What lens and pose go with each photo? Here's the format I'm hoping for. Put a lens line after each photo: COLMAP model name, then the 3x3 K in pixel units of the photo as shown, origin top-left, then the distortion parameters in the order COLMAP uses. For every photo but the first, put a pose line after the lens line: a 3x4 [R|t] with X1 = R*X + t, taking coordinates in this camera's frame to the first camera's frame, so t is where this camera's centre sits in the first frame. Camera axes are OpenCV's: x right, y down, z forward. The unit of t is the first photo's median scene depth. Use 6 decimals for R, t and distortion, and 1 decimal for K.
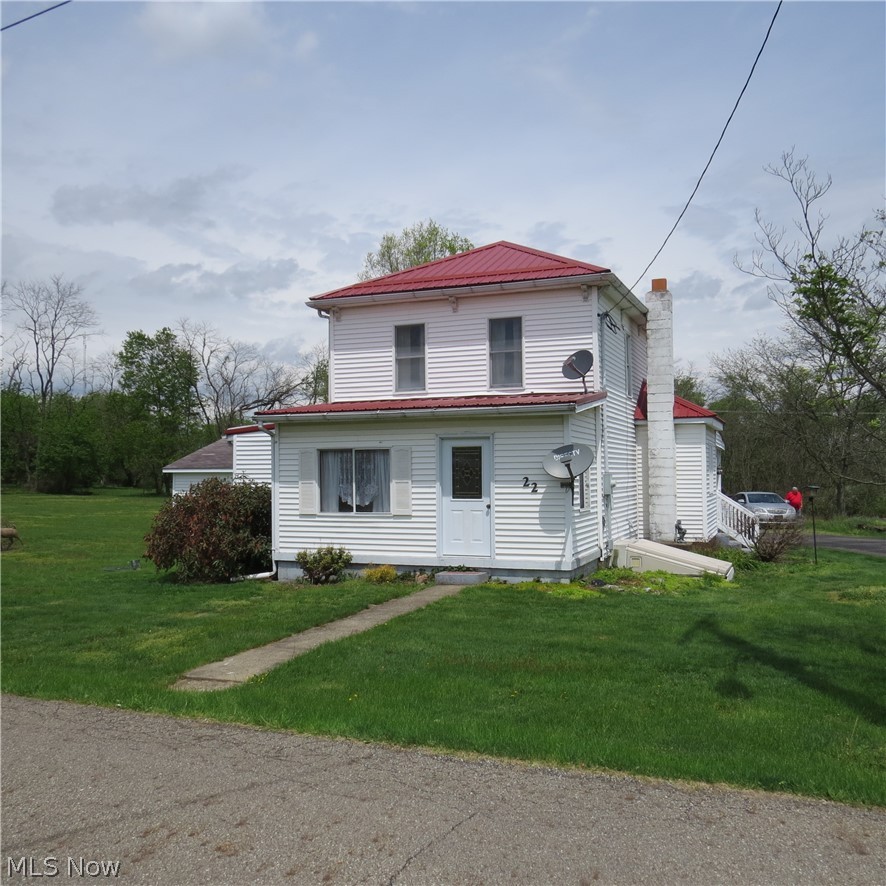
lens RADIAL K [[853.9, 0, 443.0], [0, 853.9, 443.0], [0, 0, 1]] dist [-0.000949, -0.001393]
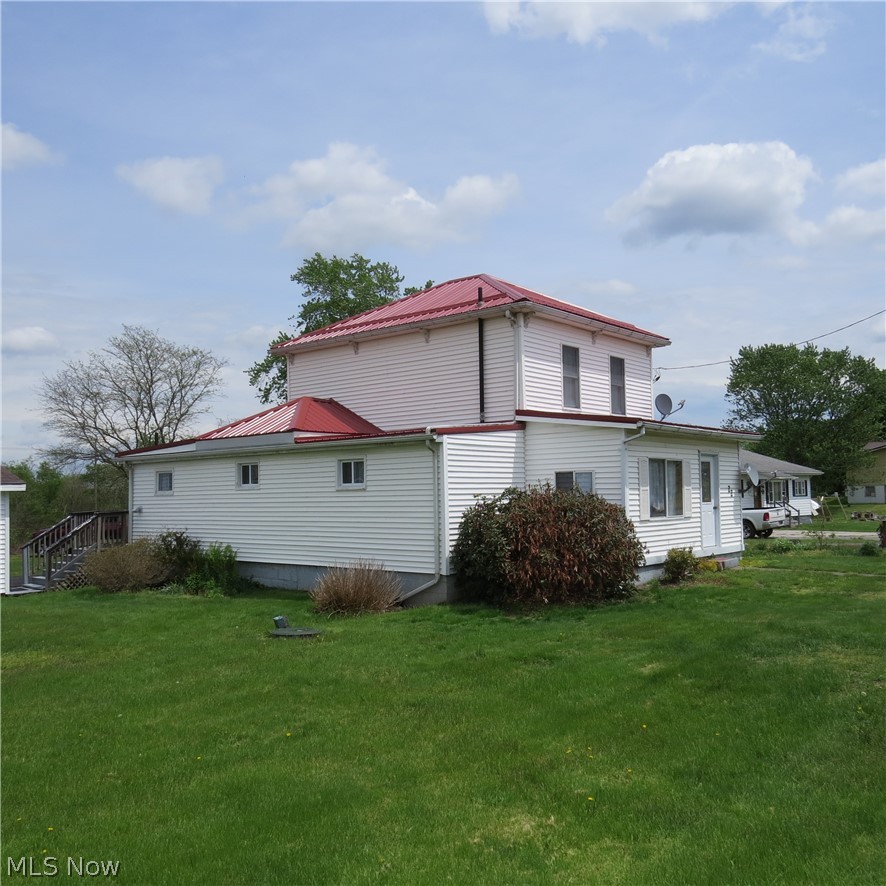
lens RADIAL K [[848.4, 0, 441.2], [0, 848.4, 439.2], [0, 0, 1]] dist [-0.014985, -0.019315]
pose [[0.332844, 0.065043, 0.940736, -1.139136], [-0.022805, 0.997882, -0.060926, 0.049911], [-0.942706, -0.001175, 0.333622, 0.826166]]
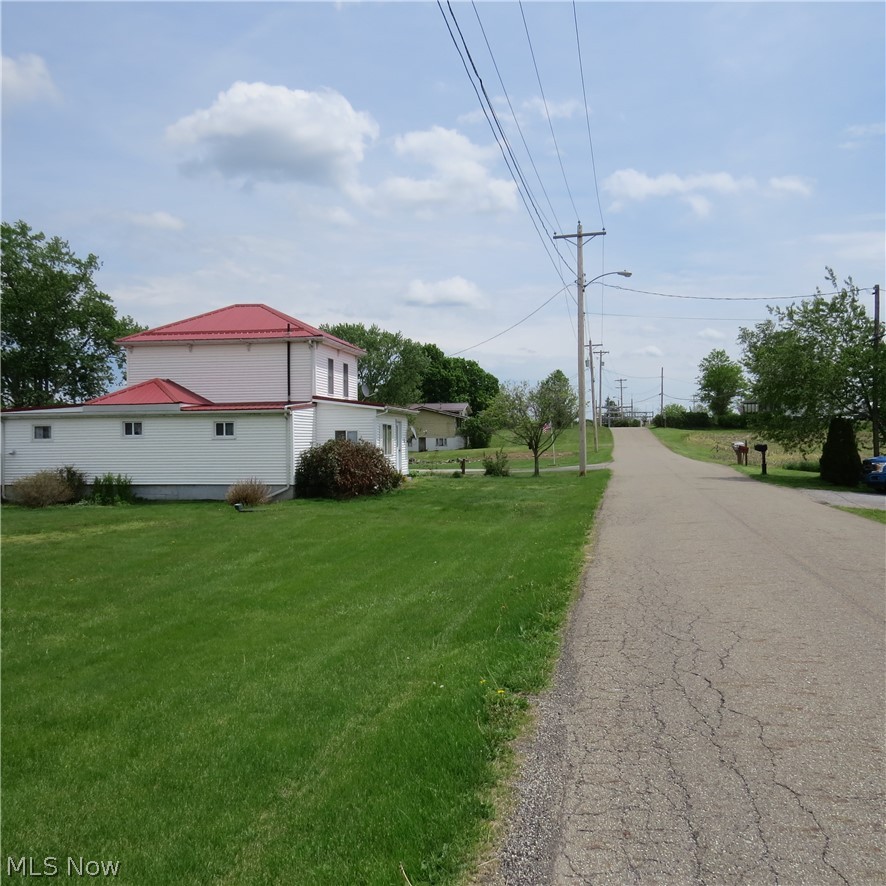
lens RADIAL K [[848.4, 0, 441.2], [0, 848.4, 439.2], [0, 0, 1]] dist [-0.014985, -0.019315]
pose [[-0.201895, 0.009865, 0.979357, -2.011120], [-0.026797, 0.999519, -0.015592, 0.066009], [-0.979041, -0.029392, -0.201534, 1.178212]]
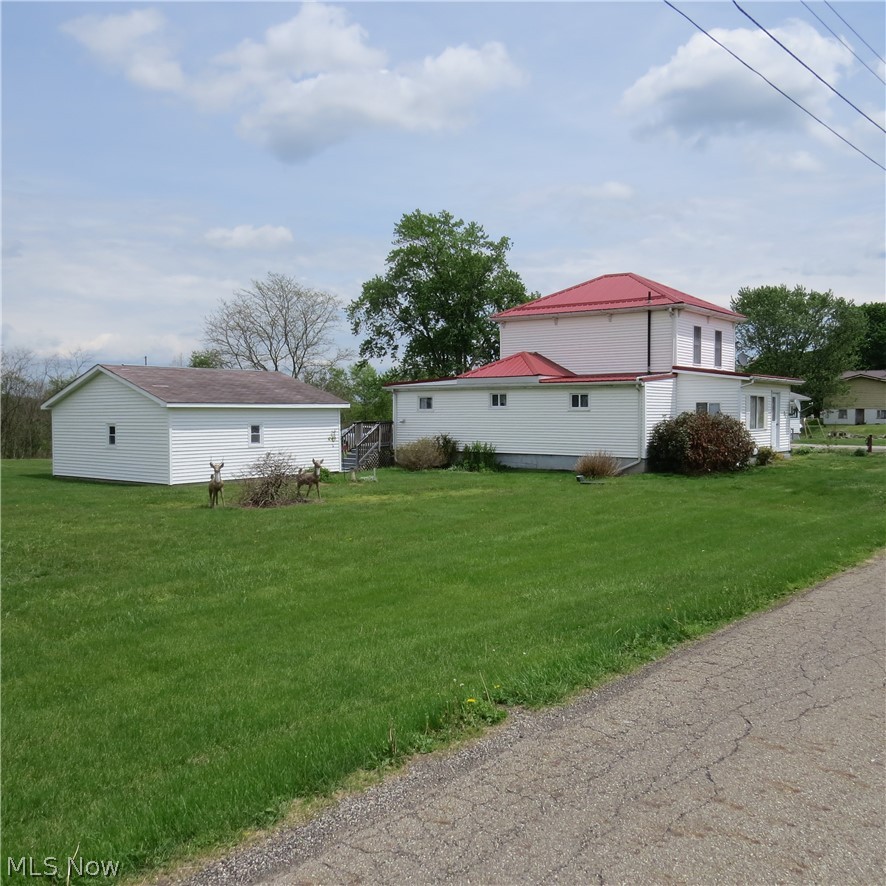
lens RADIAL K [[848.4, 0, 441.2], [0, 848.4, 439.2], [0, 0, 1]] dist [-0.014985, -0.019315]
pose [[0.296293, -0.024594, 0.954780, -1.982119], [-0.037448, 0.998601, 0.037343, 0.054729], [-0.954363, -0.046819, 0.294958, 1.015515]]
